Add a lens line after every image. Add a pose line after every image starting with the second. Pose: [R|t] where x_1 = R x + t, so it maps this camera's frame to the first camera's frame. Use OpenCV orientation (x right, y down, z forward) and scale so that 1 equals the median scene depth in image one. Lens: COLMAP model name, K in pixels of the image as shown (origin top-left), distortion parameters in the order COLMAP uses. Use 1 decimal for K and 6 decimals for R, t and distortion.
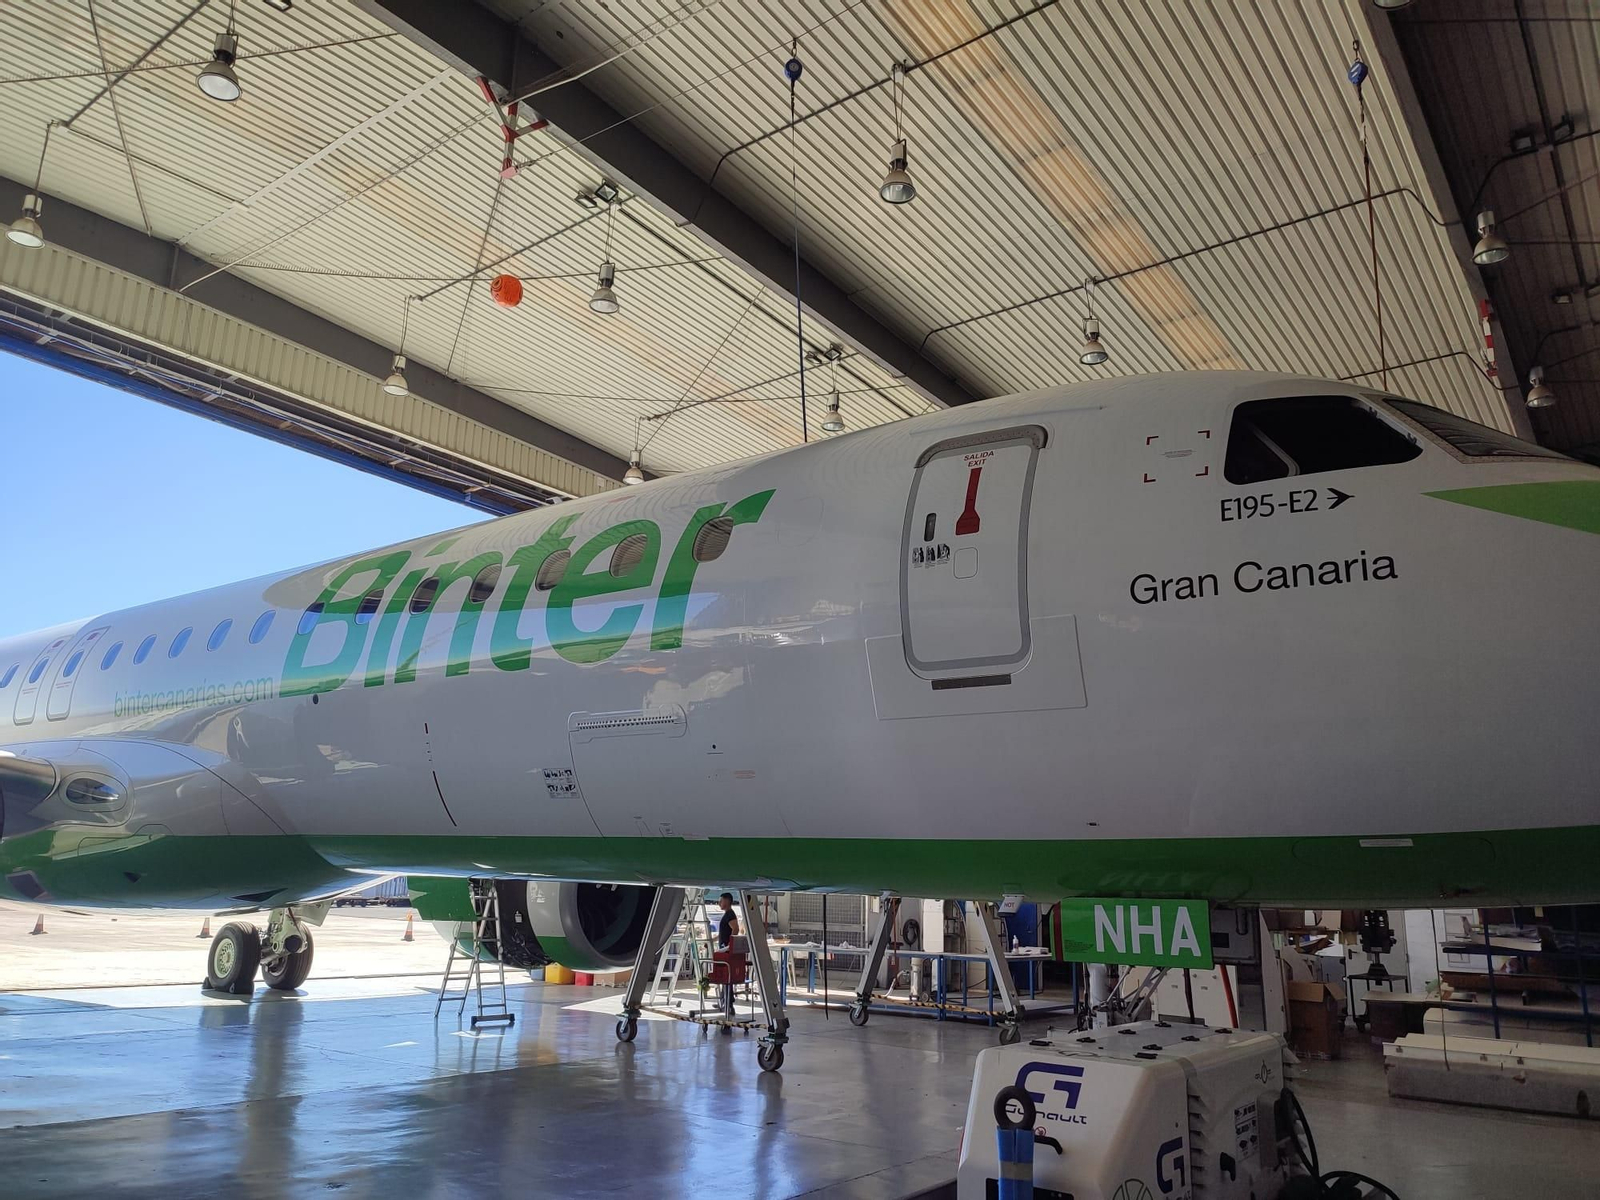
lens RADIAL K [[1164.6, 0, 800.0], [0, 1164.6, 600.0], [0, 0, 1]] dist [0.022069, -0.003977]
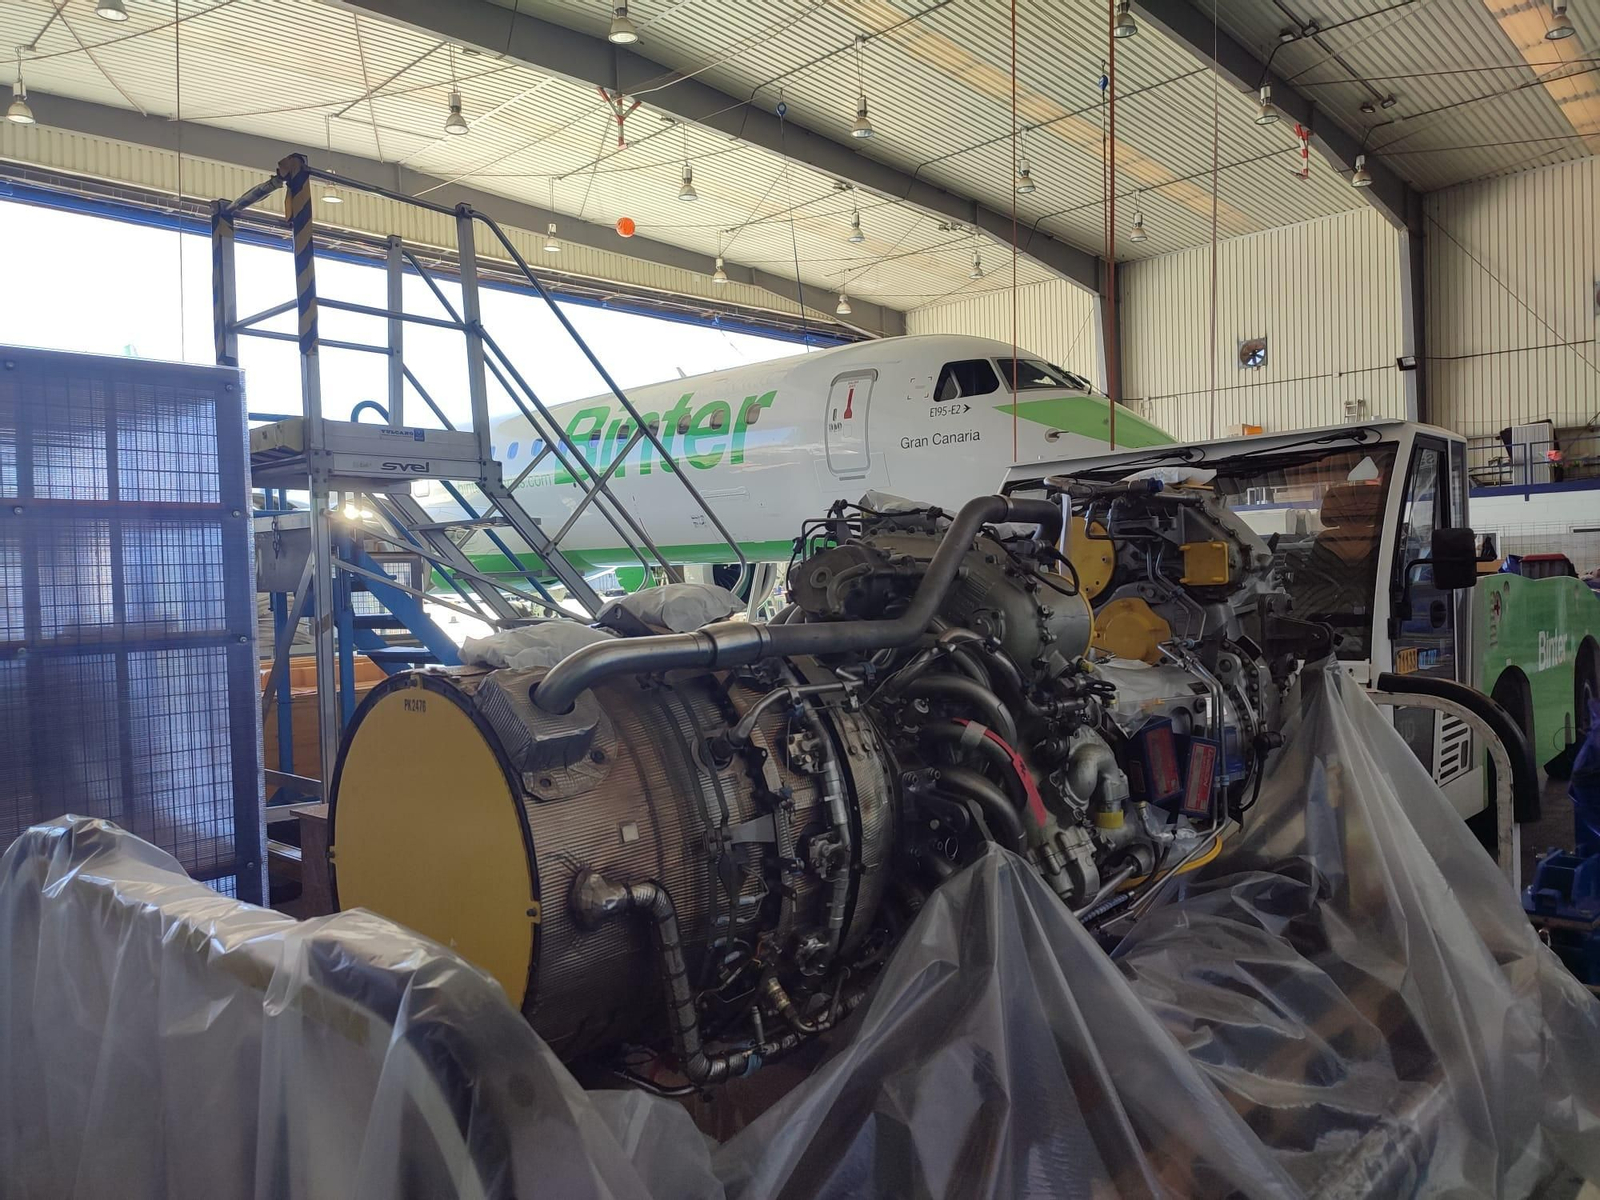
lens RADIAL K [[1164.6, 0, 800.0], [0, 1164.6, 600.0], [0, 0, 1]] dist [0.022069, -0.003977]
pose [[0.991903, -0.062082, -0.110794, 0.128500], [0.089319, 0.961180, 0.261066, -0.150589], [0.090285, -0.268848, 0.958942, -0.665220]]
